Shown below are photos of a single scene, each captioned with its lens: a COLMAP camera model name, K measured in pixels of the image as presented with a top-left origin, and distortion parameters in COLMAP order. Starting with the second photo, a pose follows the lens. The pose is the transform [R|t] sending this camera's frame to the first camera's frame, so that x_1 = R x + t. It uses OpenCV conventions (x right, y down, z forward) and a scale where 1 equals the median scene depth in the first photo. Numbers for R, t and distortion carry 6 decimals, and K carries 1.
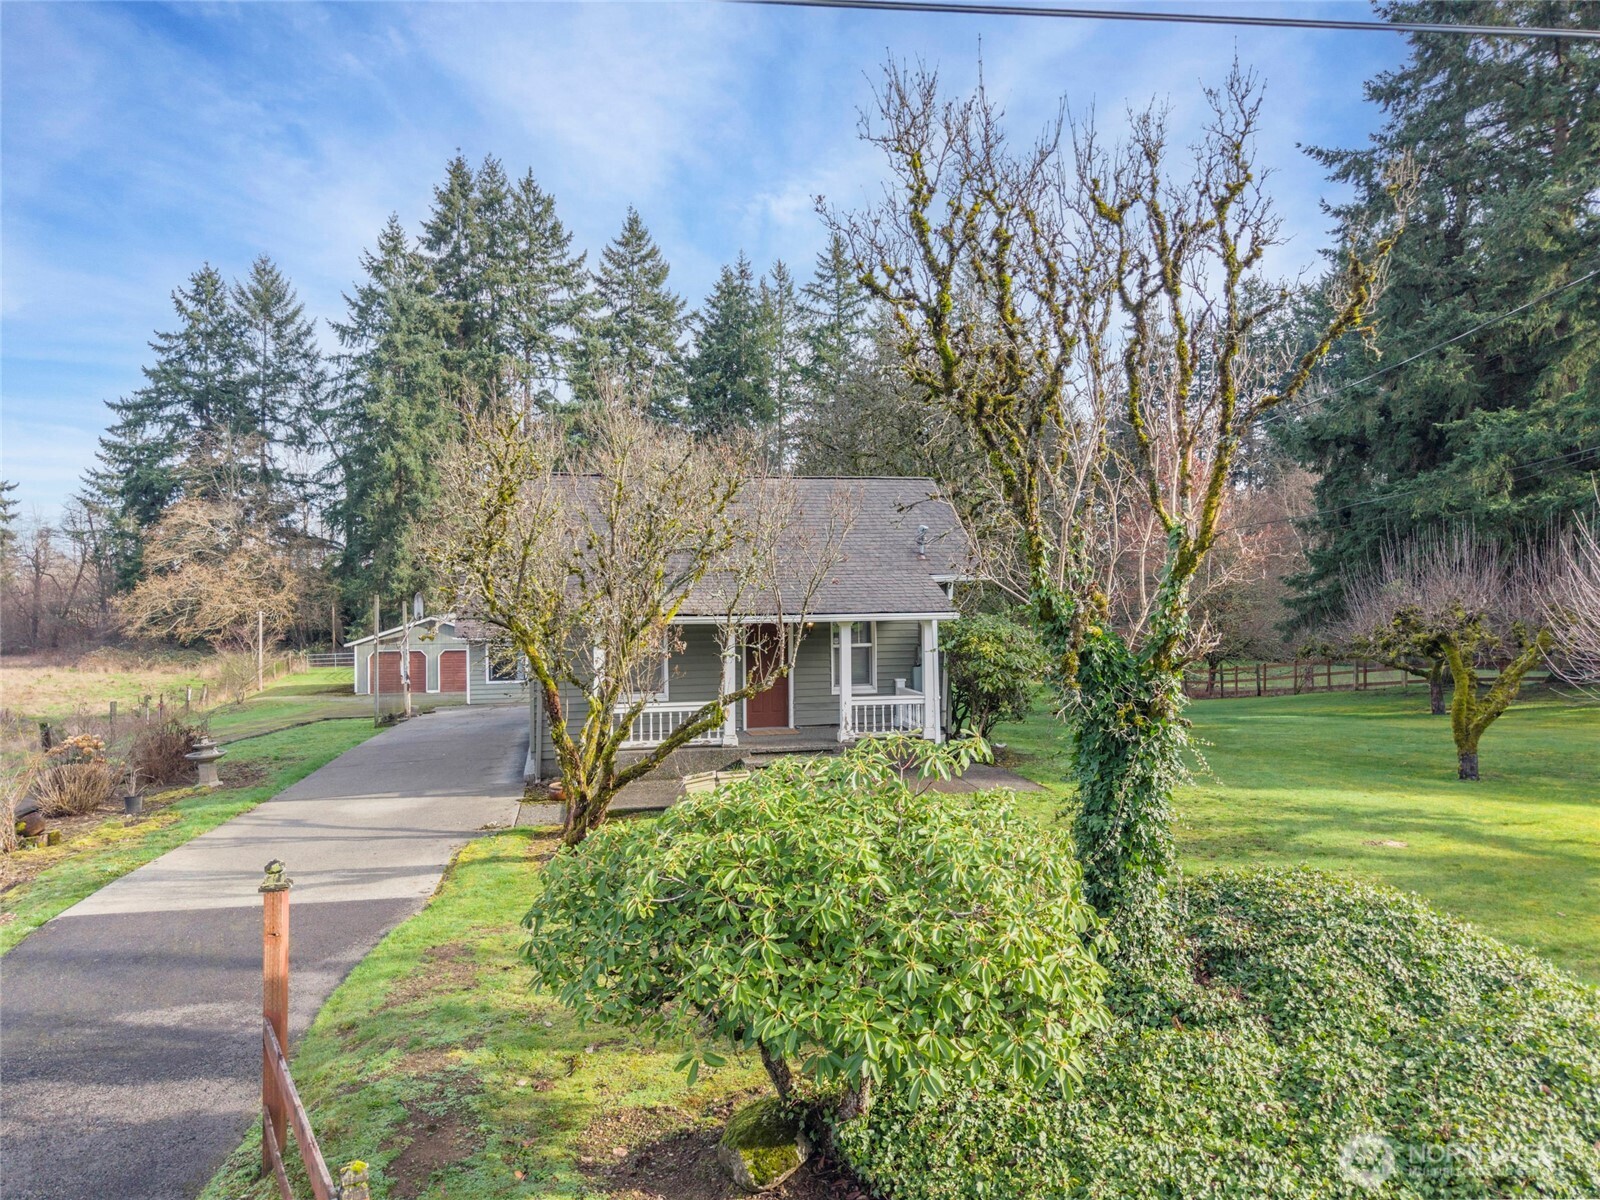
lens RADIAL K [[1115.4, 0, 822.2], [0, 1115.4, 603.6], [0, 0, 1]] dist [-0.007423, -0.000120]
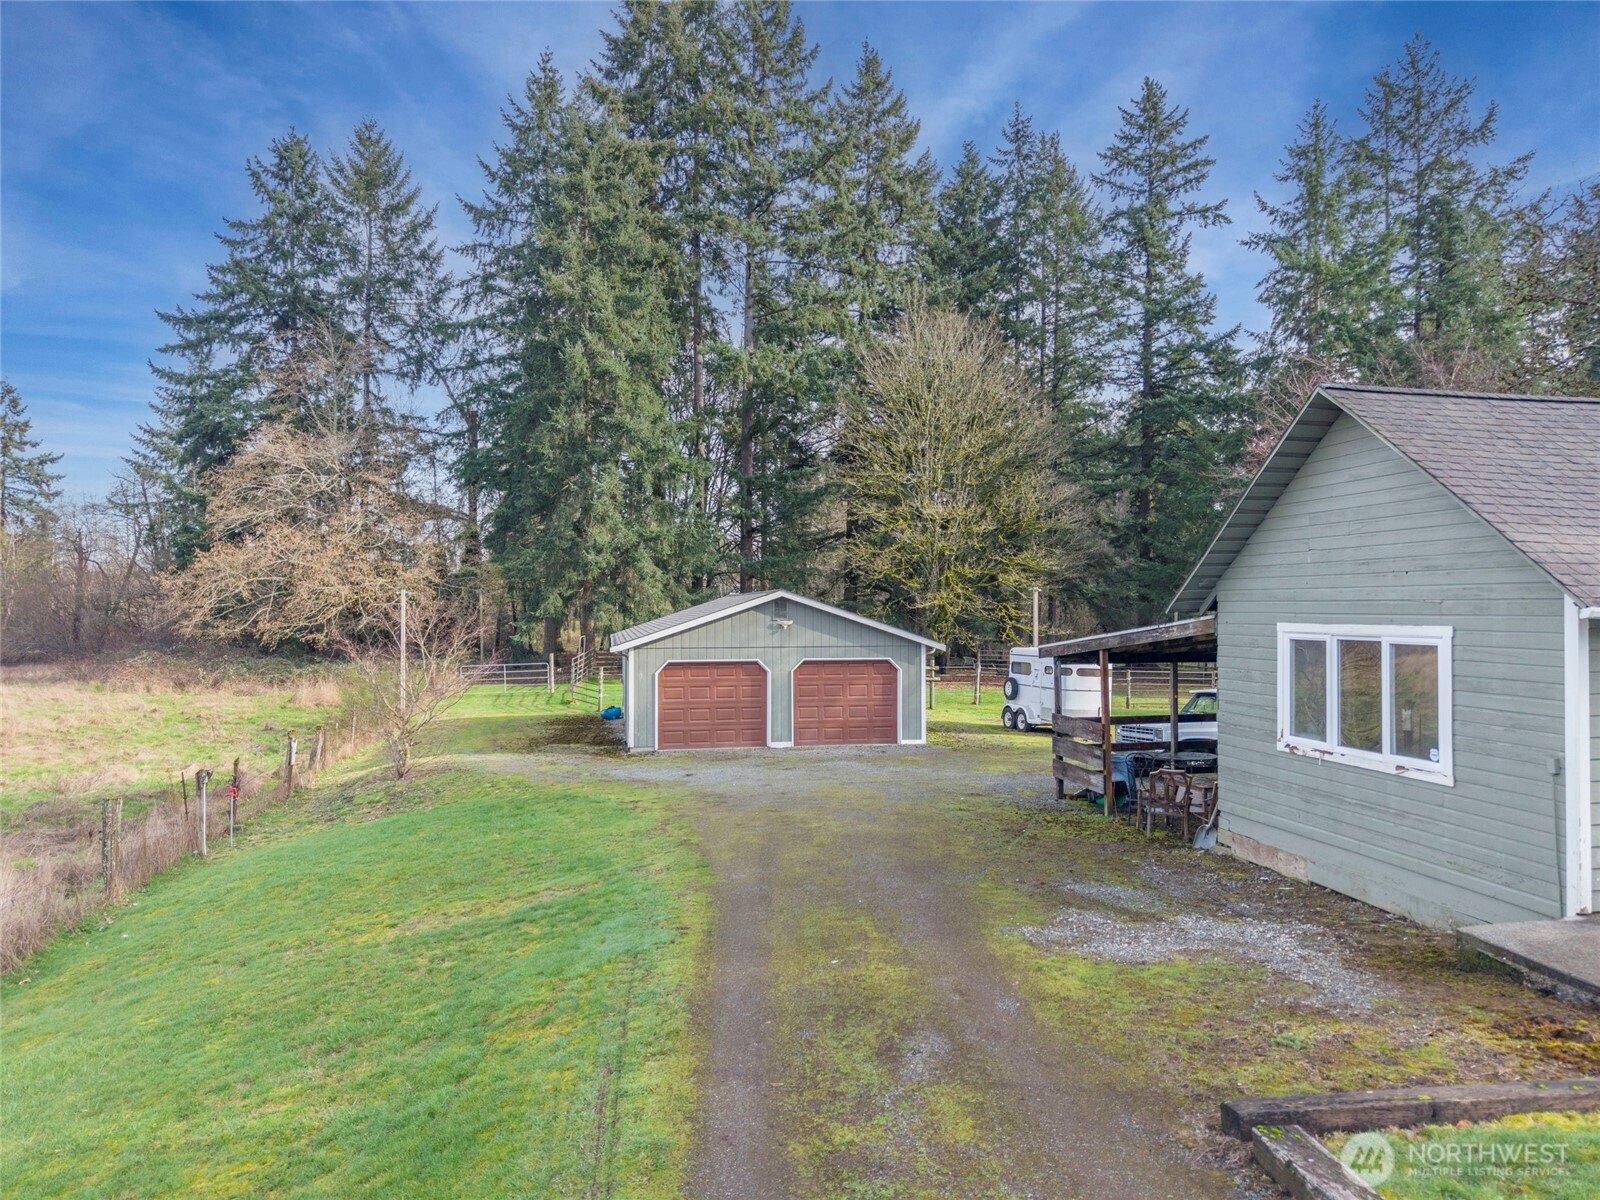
lens RADIAL K [[1094.6, 0, 795.5], [0, 1094.6, 614.9], [0, 0, 1]] dist [0.000003, -0.006388]
pose [[0.998218, 0.000754, -0.059664, -0.183706], [-0.000683, 0.999999, 0.001214, 0.012853], [0.059665, -0.001171, 0.998218, 0.307360]]
